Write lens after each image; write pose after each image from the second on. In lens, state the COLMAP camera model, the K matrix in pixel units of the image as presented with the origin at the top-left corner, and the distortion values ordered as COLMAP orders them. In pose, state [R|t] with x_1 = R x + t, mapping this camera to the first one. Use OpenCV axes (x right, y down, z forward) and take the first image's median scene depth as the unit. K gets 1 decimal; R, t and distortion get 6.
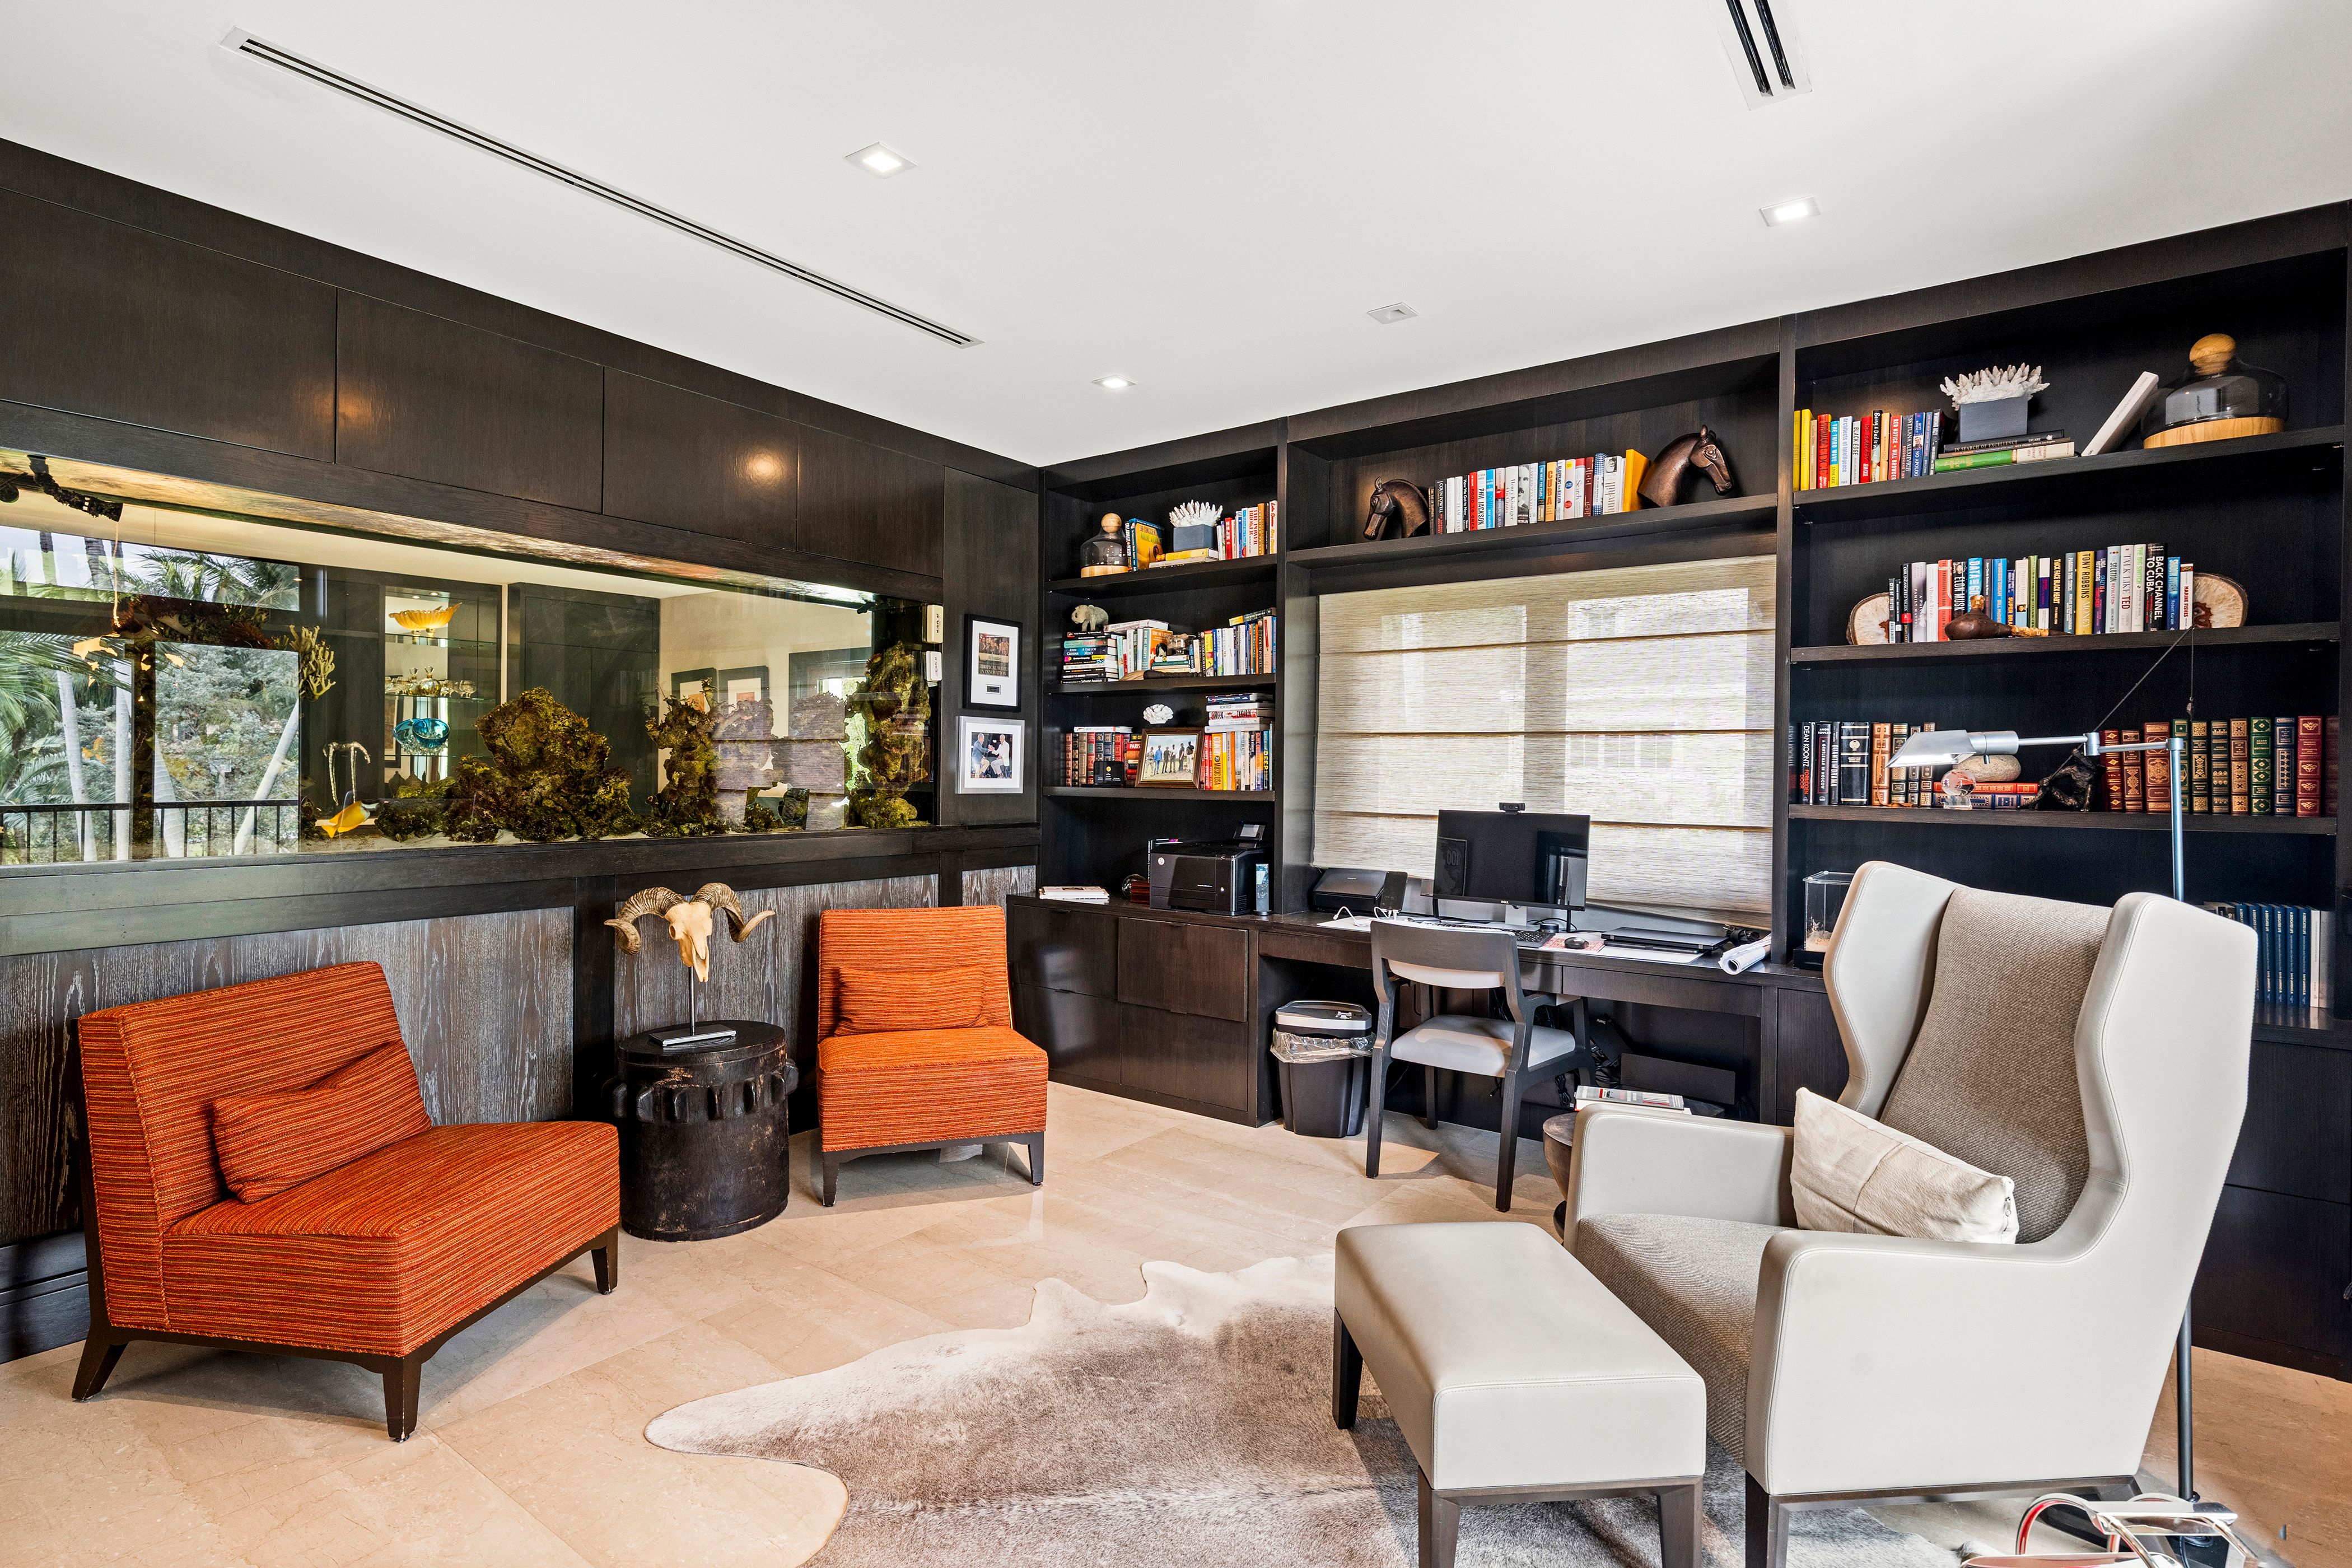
lens RADIAL K [[1163.4, 0, 1176.0], [0, 1163.4, 784.0], [0, 0, 1]] dist [-0.001046, -0.000347]
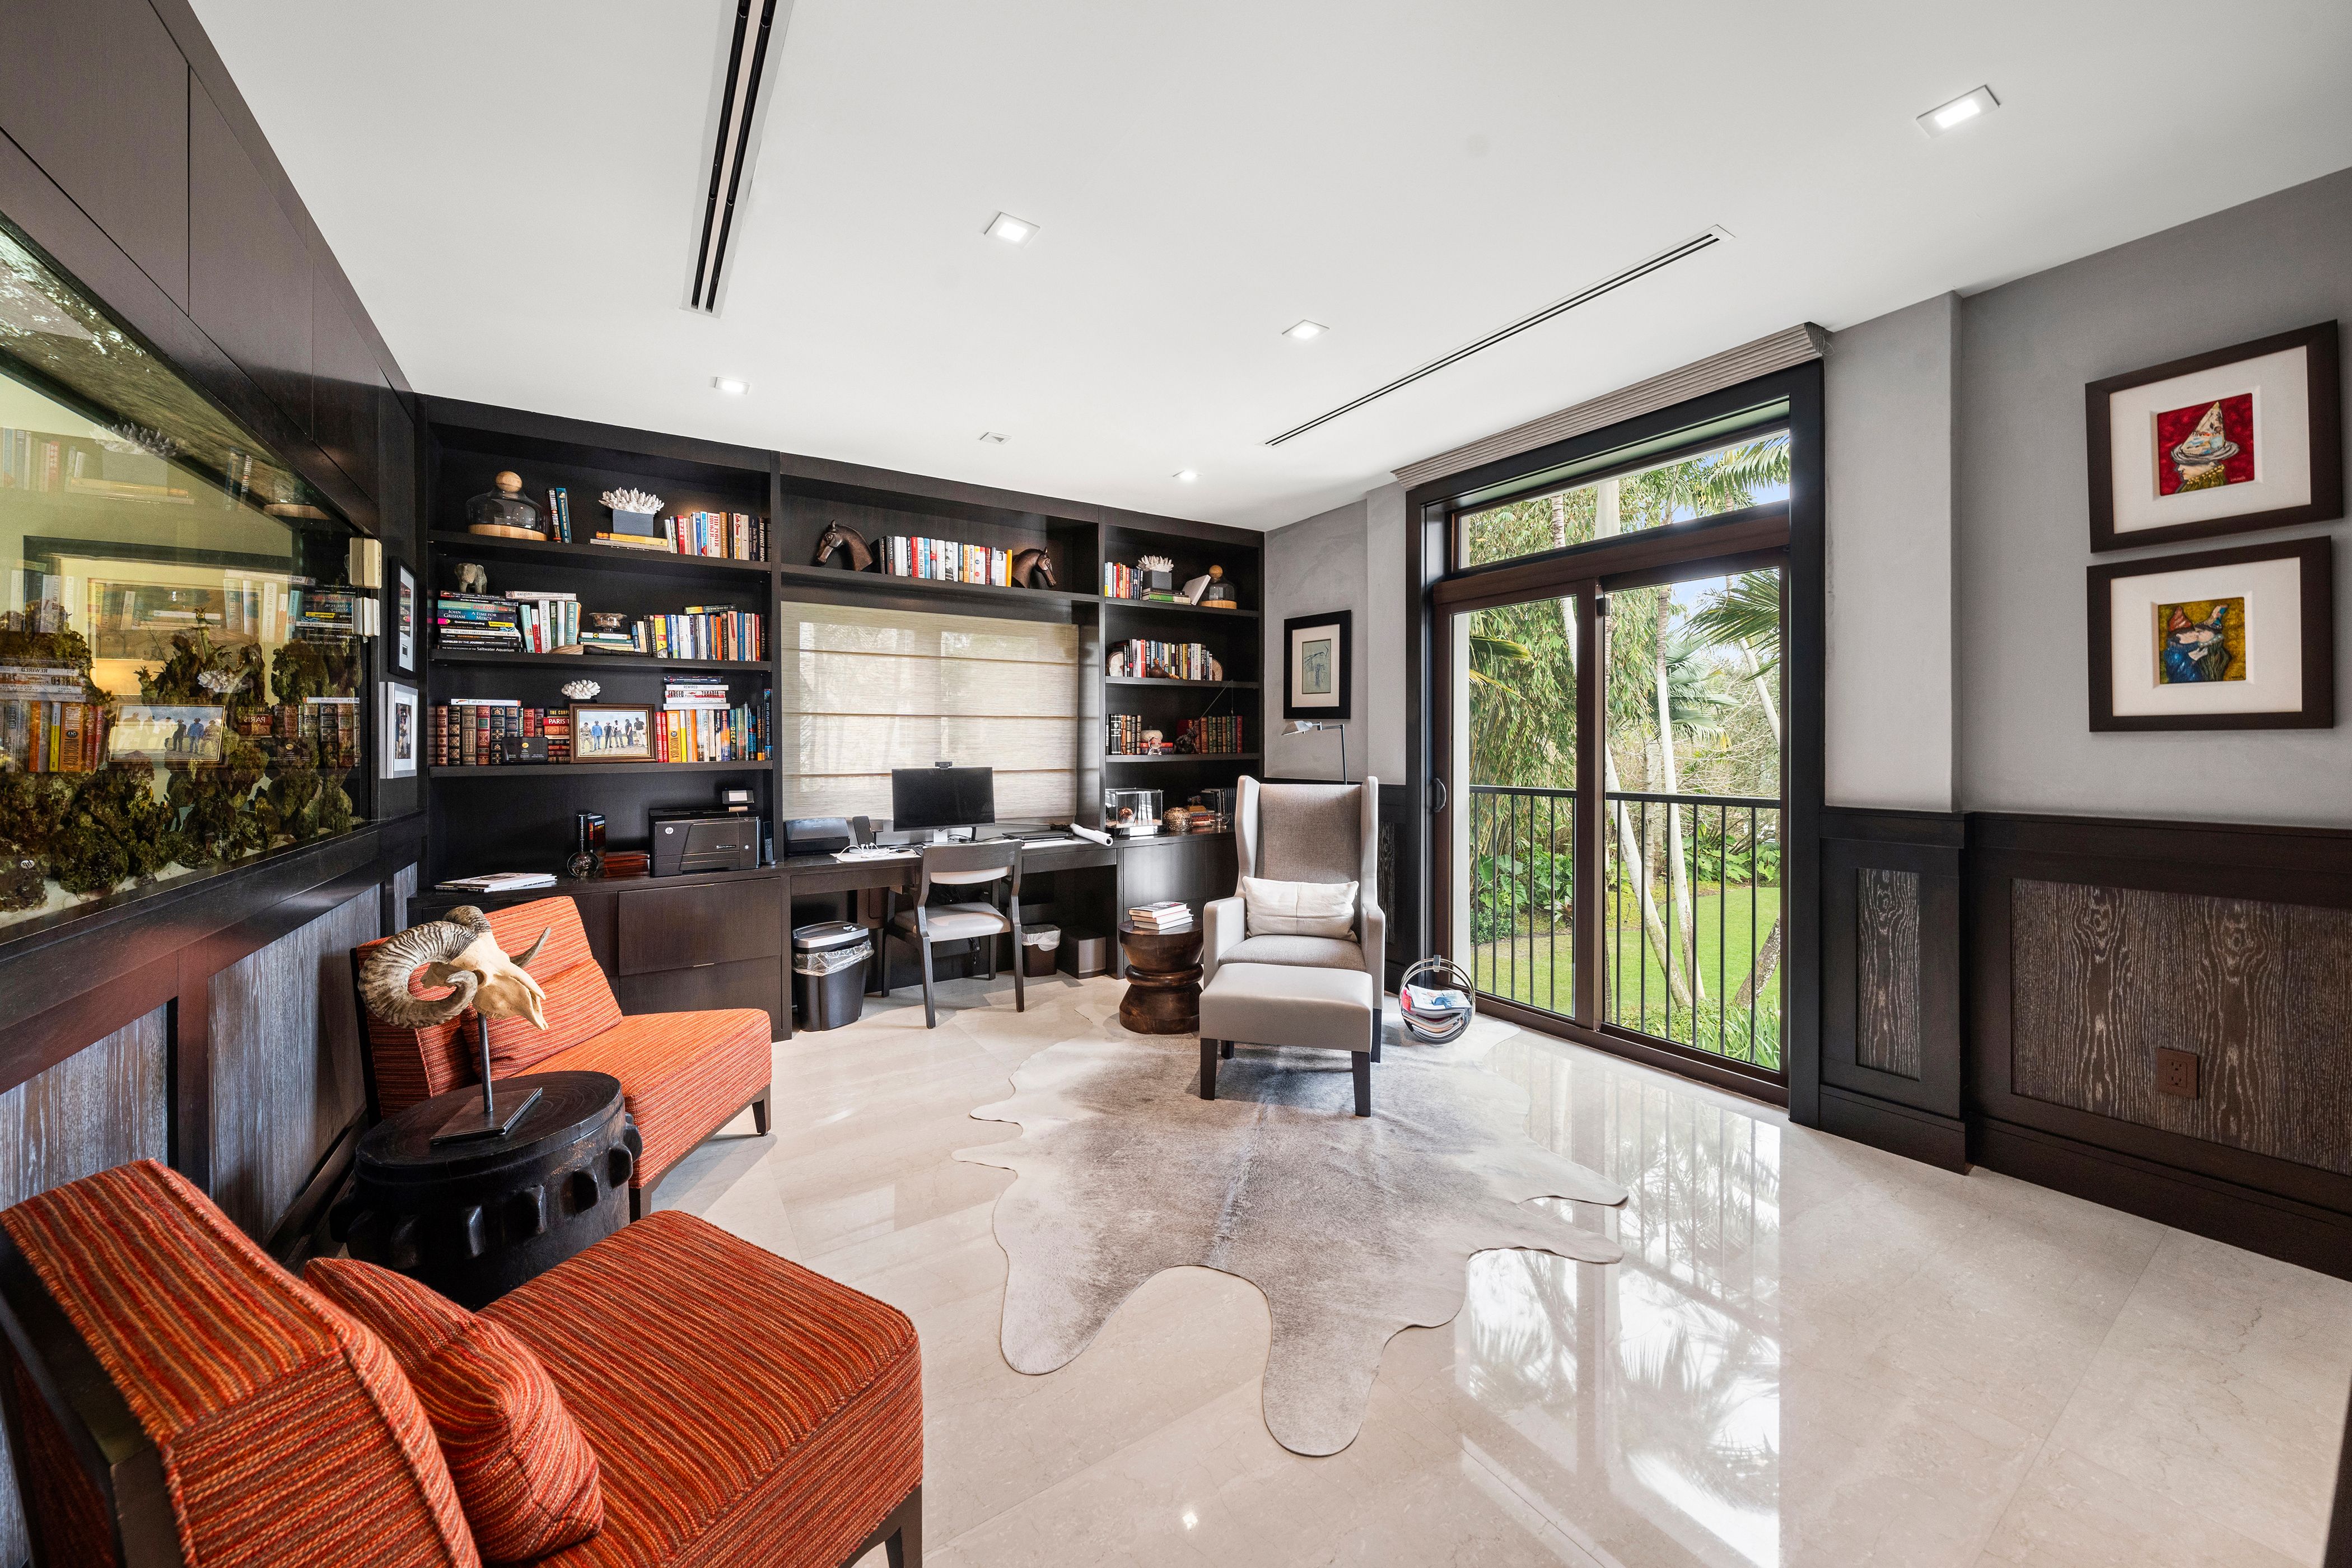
lens RADIAL K [[820.8, 0, 1169.4], [0, 820.8, 752.6], [0, 0, 1]] dist [0.000499, -0.000050]
pose [[0.354607, -0.025354, 0.934671, -0.562071], [0.022603, 0.999573, 0.018539, -0.008553], [-0.934742, 0.014552, 0.355029, 0.315187]]
